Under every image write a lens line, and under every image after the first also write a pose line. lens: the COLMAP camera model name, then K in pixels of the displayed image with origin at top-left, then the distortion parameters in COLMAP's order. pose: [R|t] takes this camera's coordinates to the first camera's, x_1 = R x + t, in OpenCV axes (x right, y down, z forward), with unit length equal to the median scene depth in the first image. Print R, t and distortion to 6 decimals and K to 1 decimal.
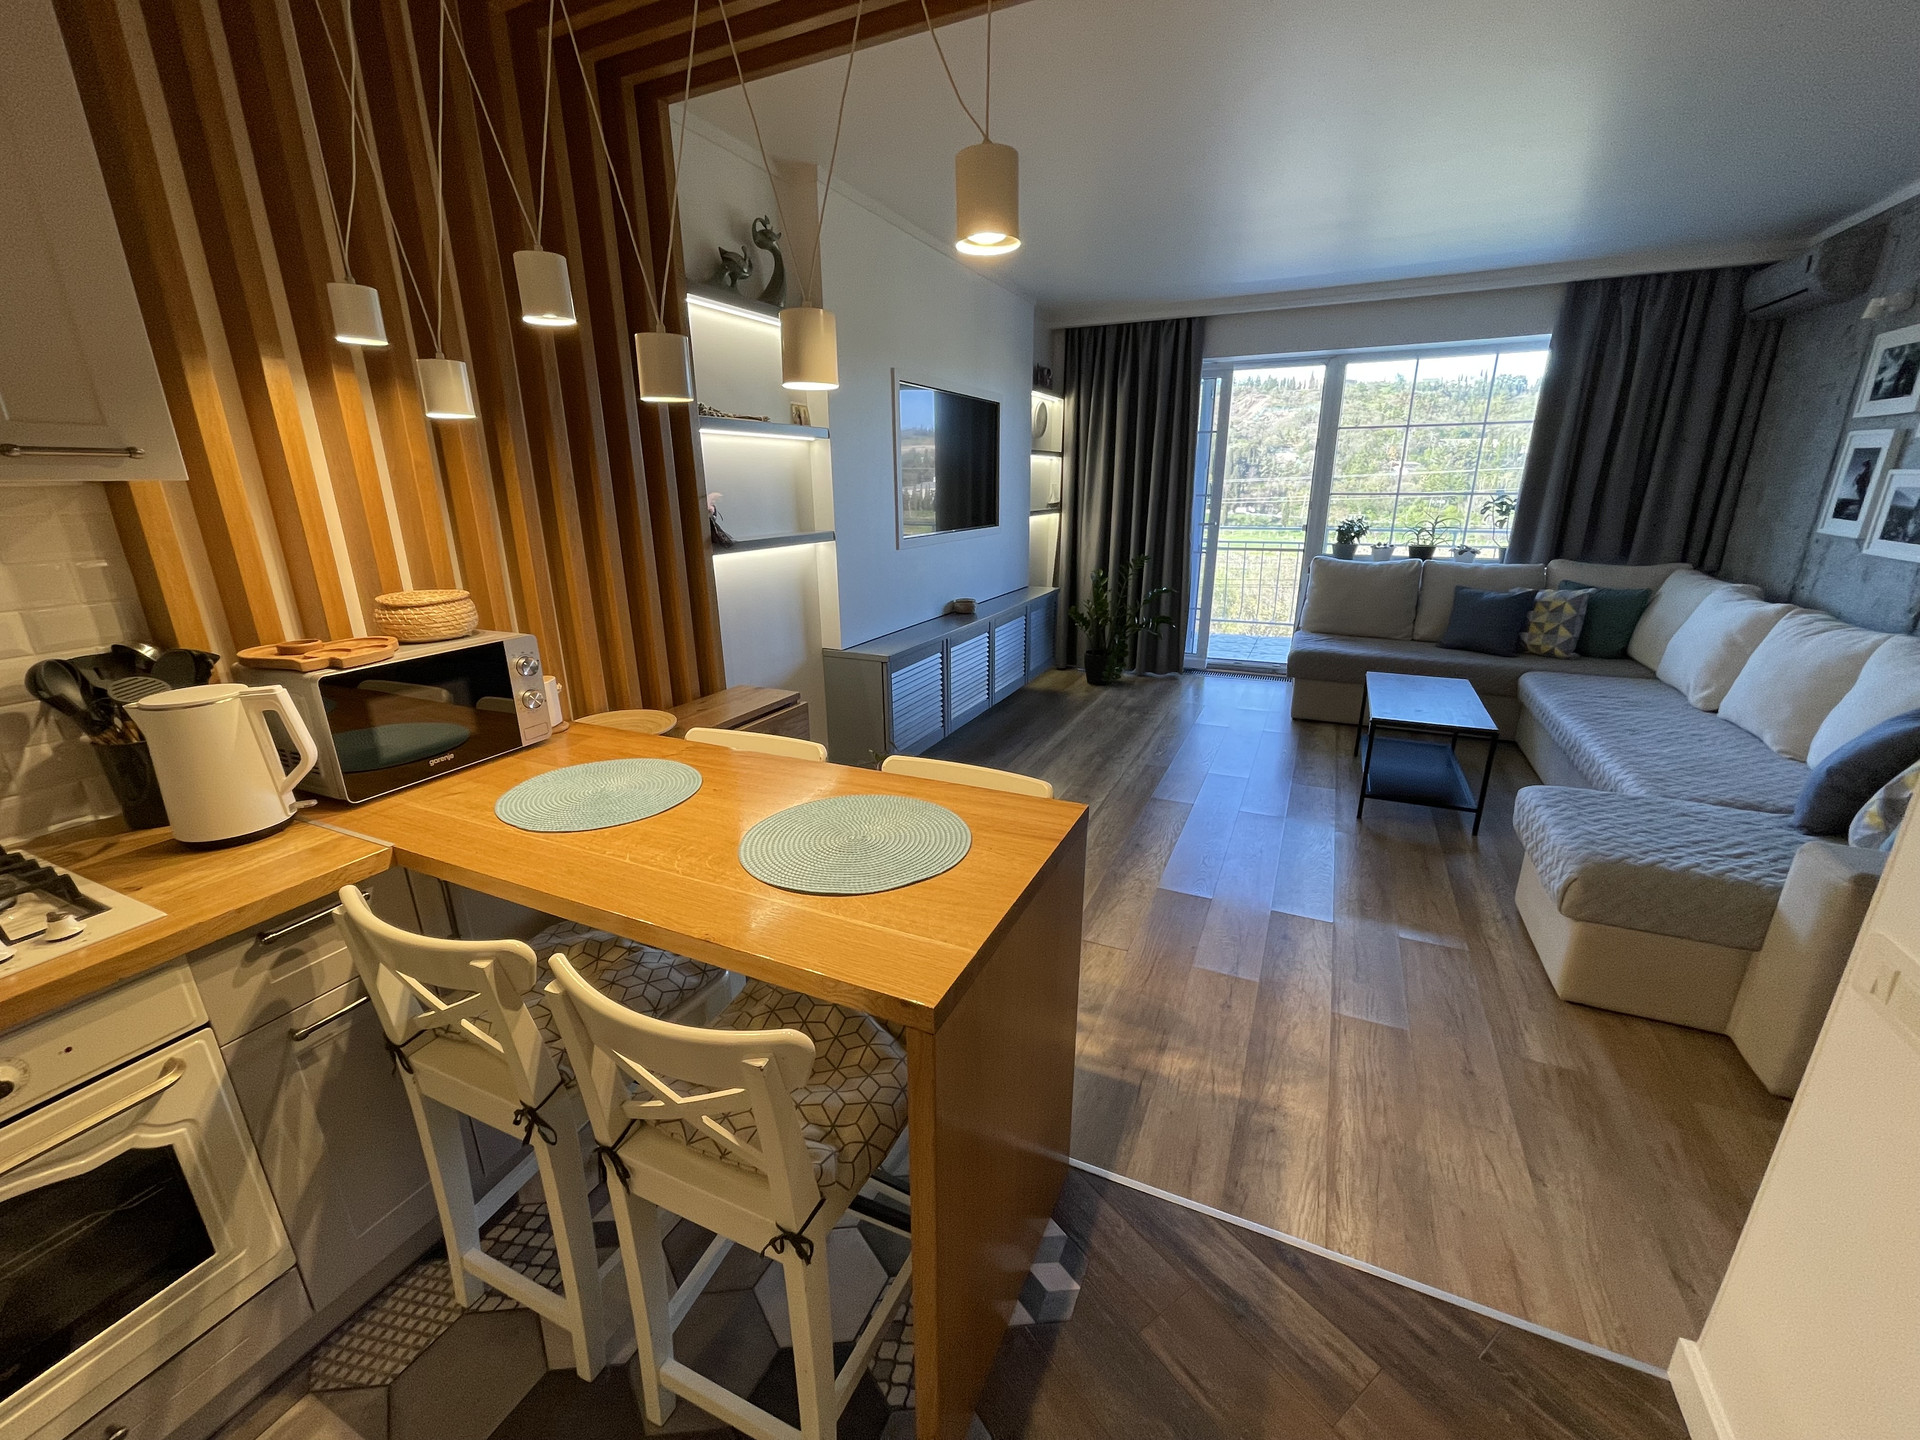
lens RADIAL K [[785.2, 0, 949.5], [0, 785.2, 729.6], [0, 0, 1]] dist [0.000854, -0.000879]
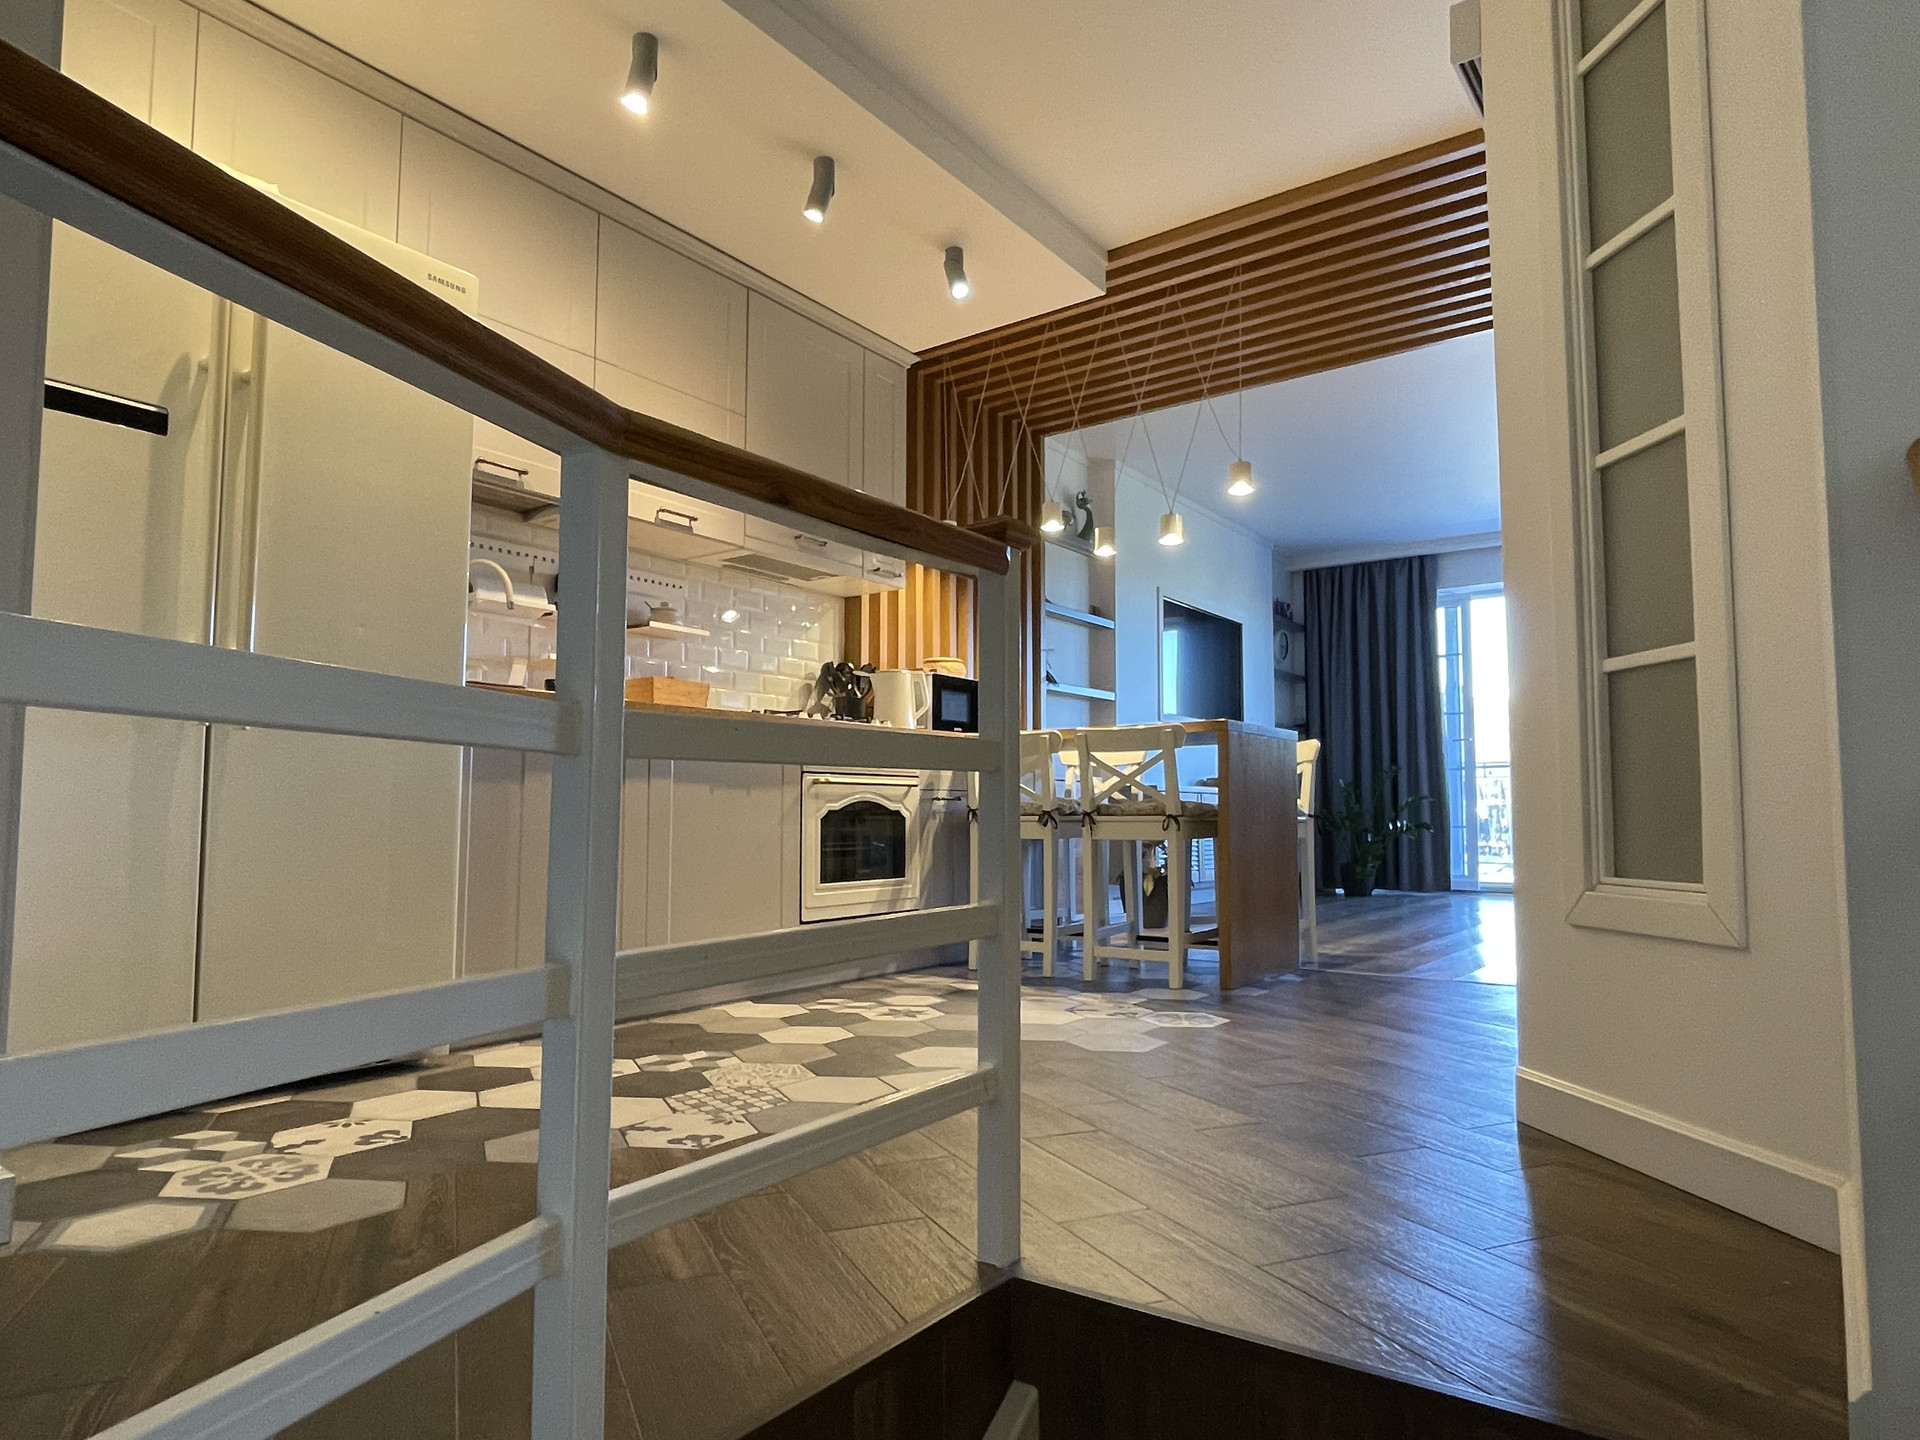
lens RADIAL K [[1115.3, 0, 952.5], [0, 1115.3, 734.4], [0, 0, 1]] dist [0.032545, -0.001026]
pose [[0.981470, 0.000048, -0.191618, -0.044692], [-0.069077, 0.932851, -0.353578, 0.384332], [0.178734, 0.360262, 0.915568, -0.578045]]
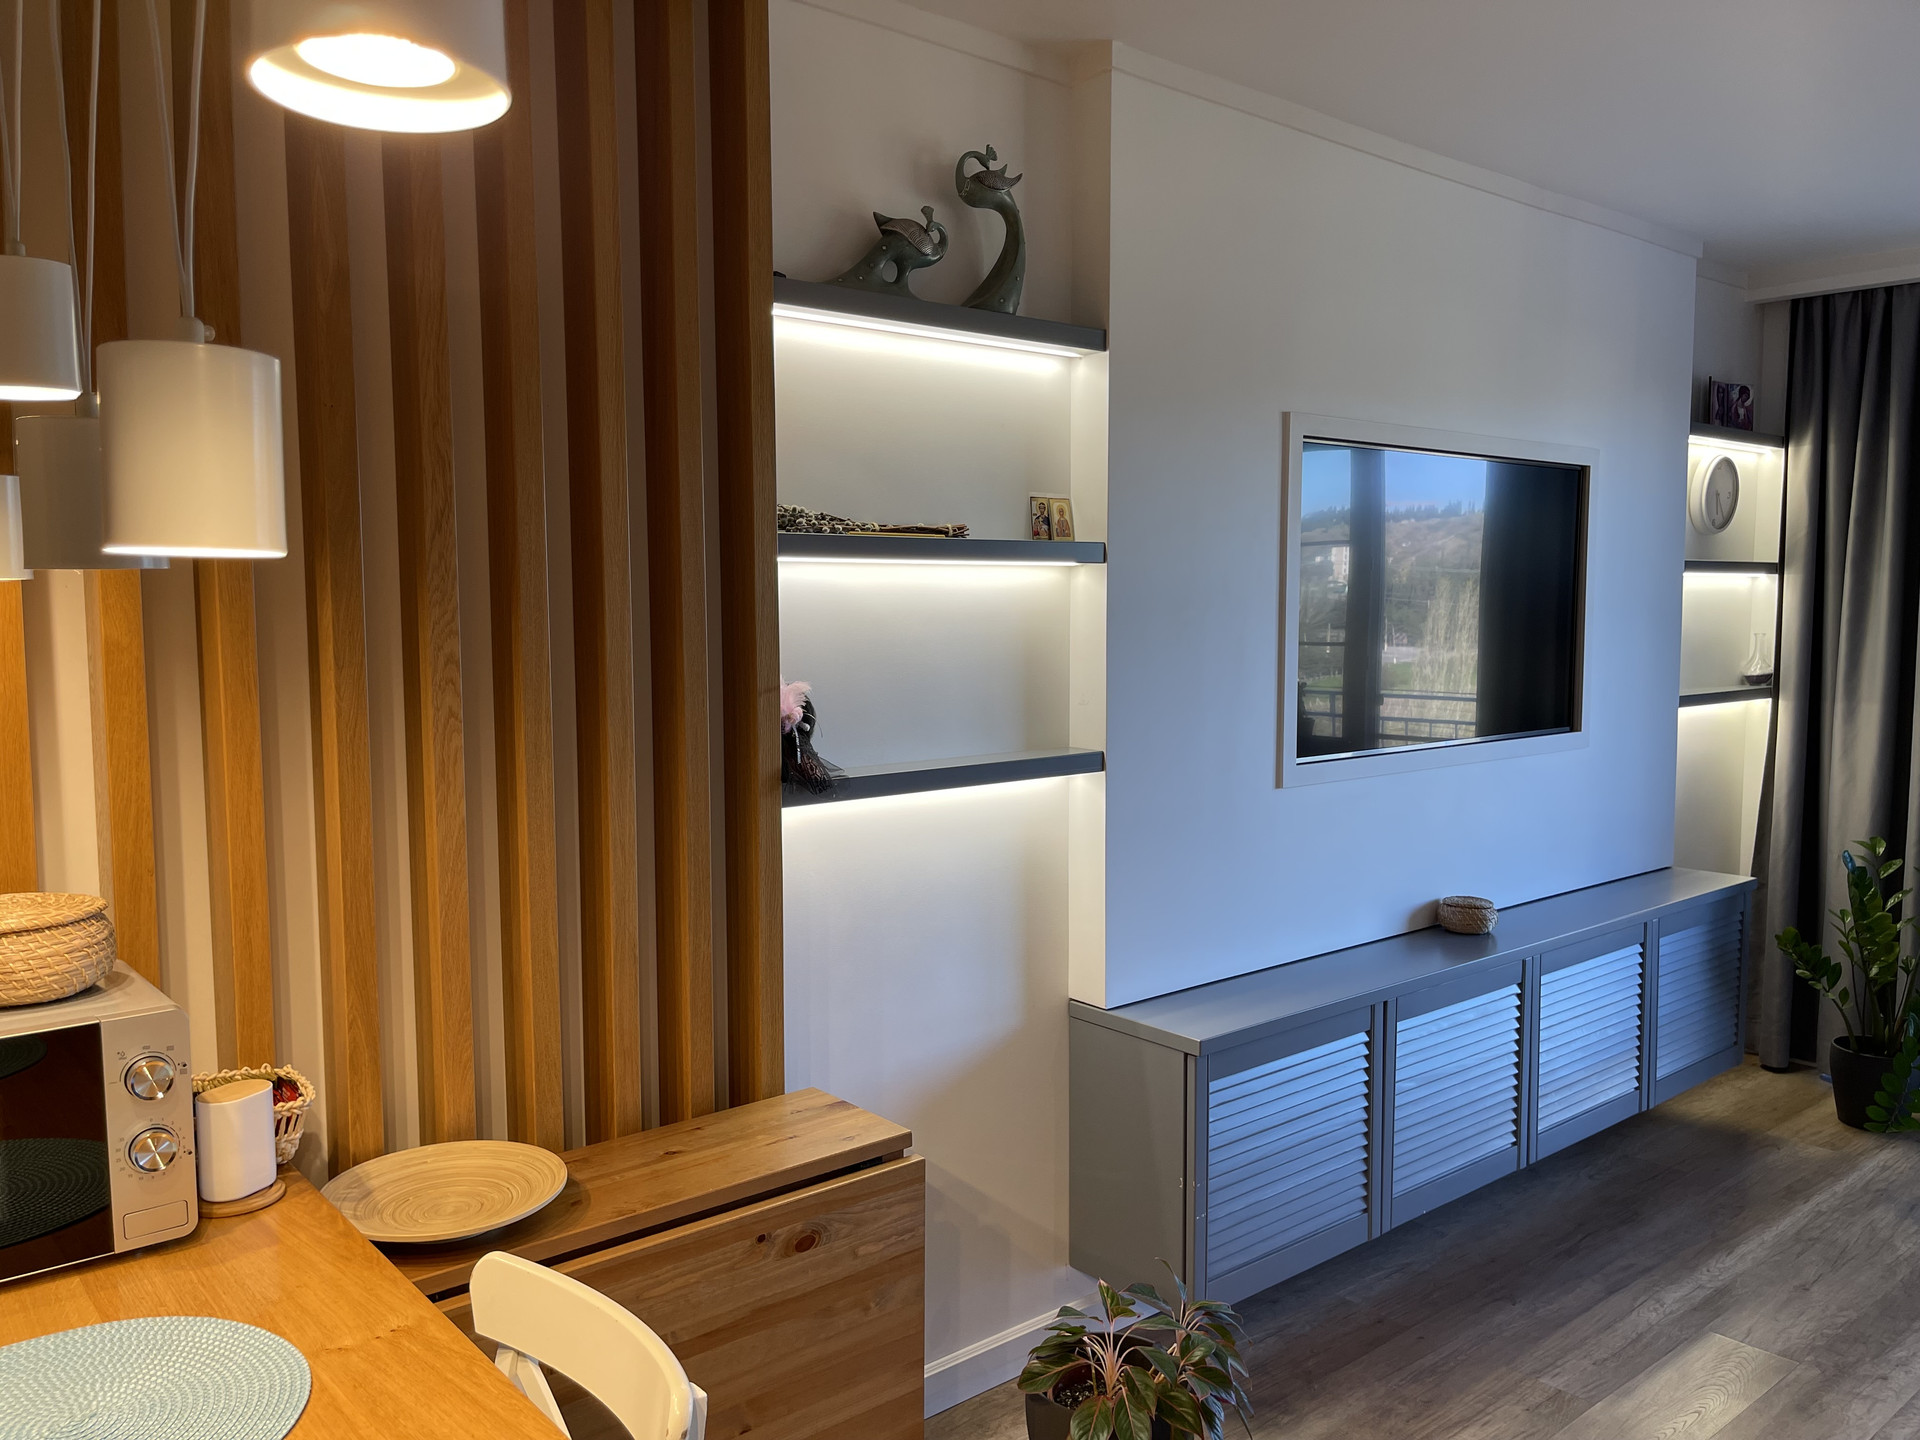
lens RADIAL K [[1471.0, 0, 947.8], [0, 1471.0, 729.8], [0, 0, 1]] dist [0.053789, -0.061079]
pose [[0.908005, 0.040356, -0.417010, 0.100808], [-0.128688, 0.974097, -0.185942, -0.073308], [0.398705, 0.222500, 0.889679, 0.151803]]
